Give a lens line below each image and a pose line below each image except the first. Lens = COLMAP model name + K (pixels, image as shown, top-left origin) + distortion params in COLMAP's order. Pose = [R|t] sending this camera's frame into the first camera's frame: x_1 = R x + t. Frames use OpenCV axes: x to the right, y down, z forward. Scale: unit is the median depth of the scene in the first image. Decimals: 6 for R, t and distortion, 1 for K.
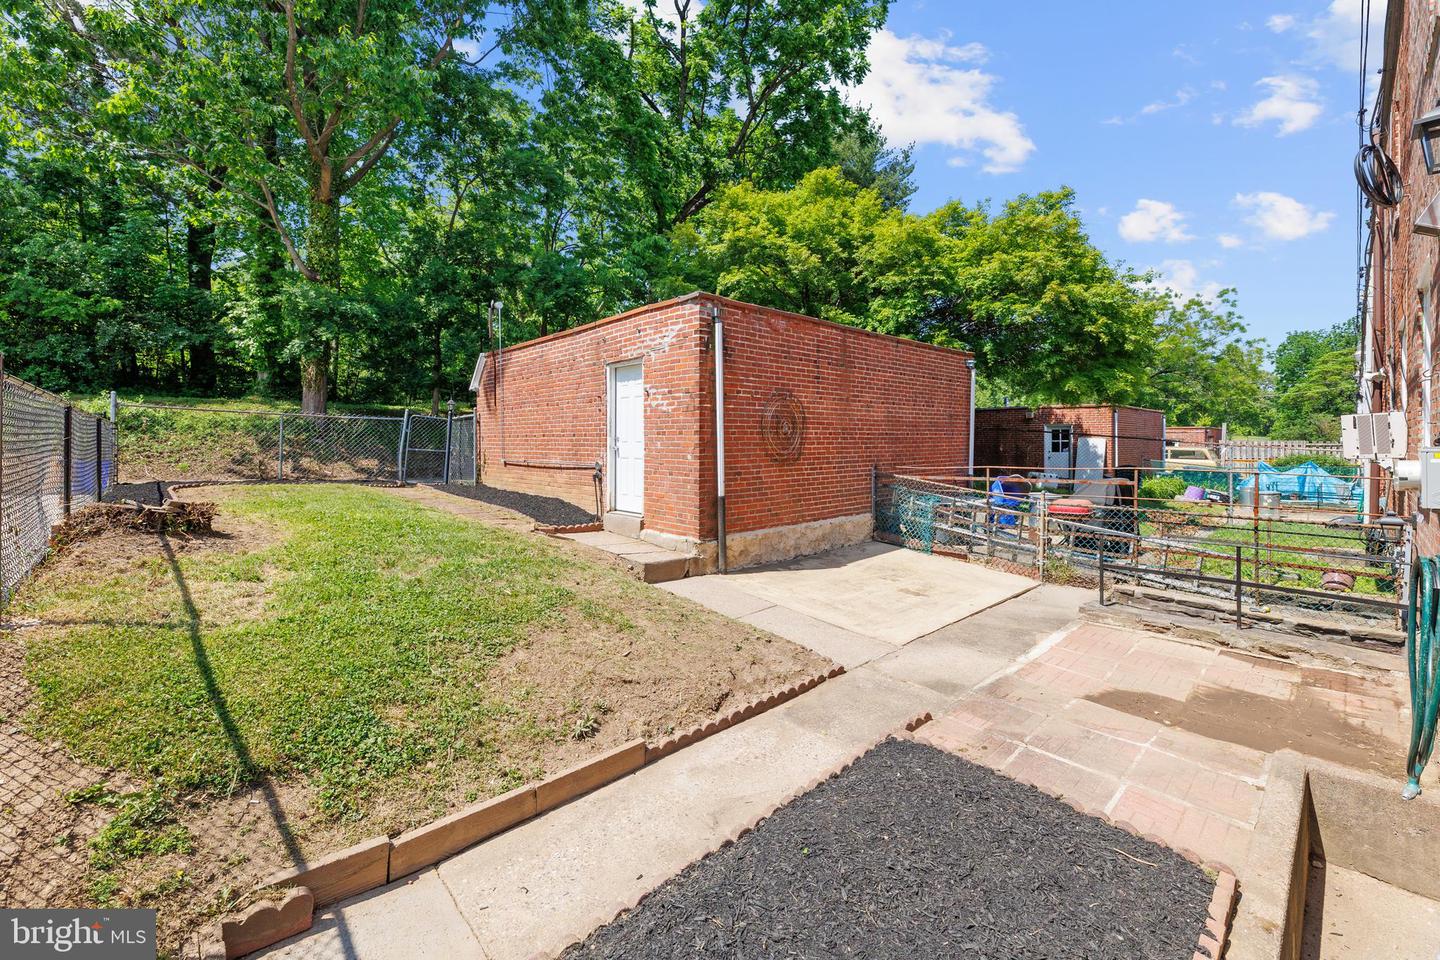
lens RADIAL K [[585.3, 0, 707.5], [0, 585.3, 442.0], [0, 0, 1]] dist [0.003523, -0.000194]
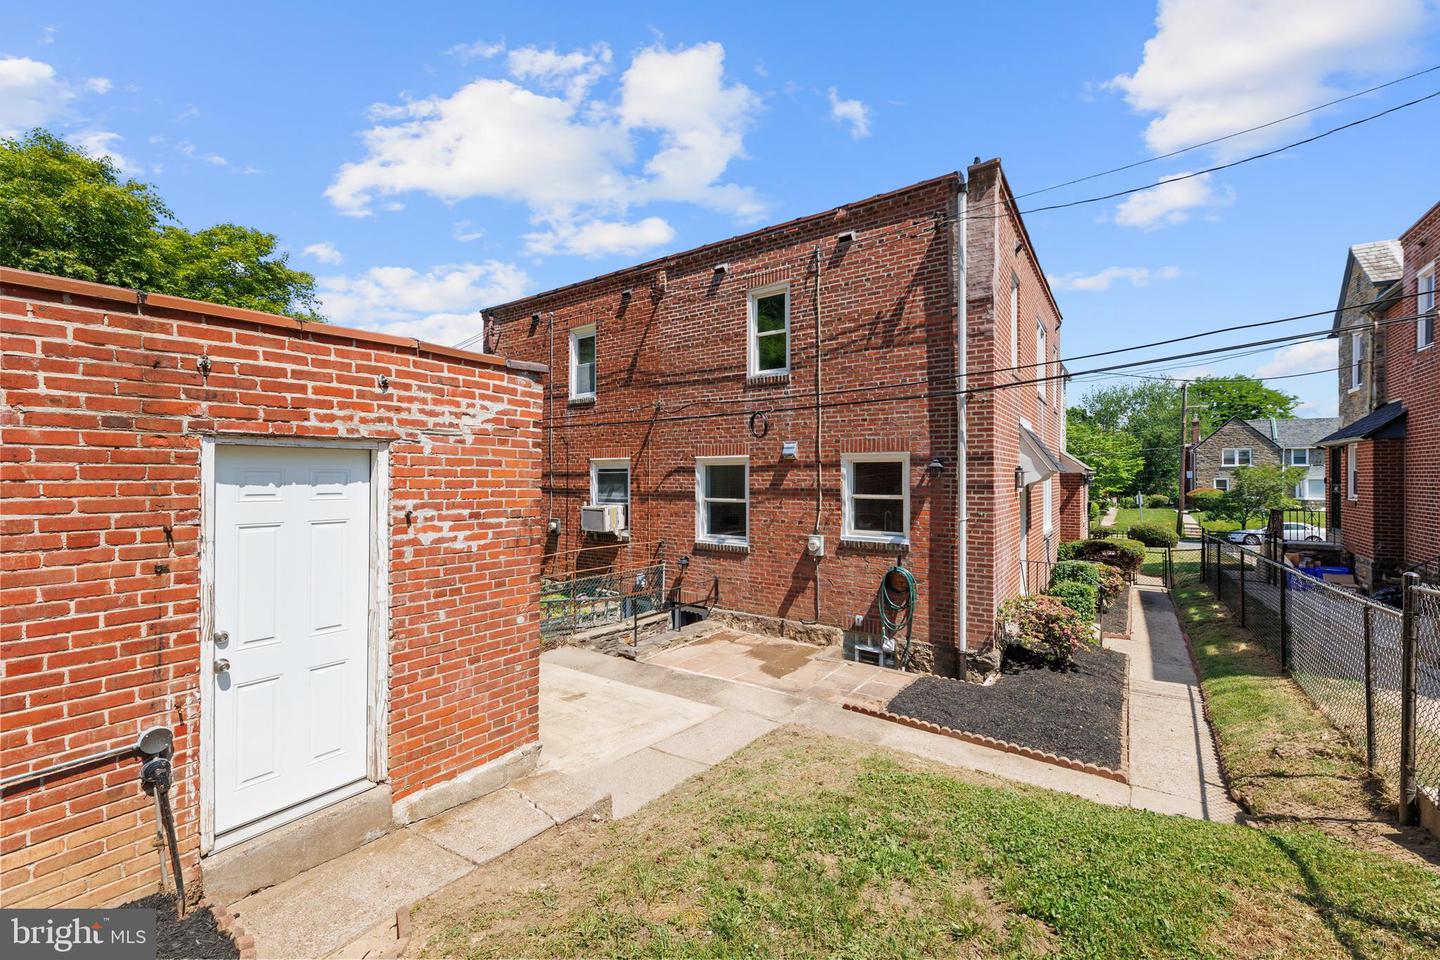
lens RADIAL K [[585.3, 0, 720.5], [0, 585.3, 482.2], [0, 0, 1]] dist [0.003523, -0.000194]
pose [[-0.214036, -0.005004, 0.976813, -0.668987], [0.002992, 0.999979, 0.005779, -0.120994], [-0.976821, 0.004159, -0.214016, 0.895907]]
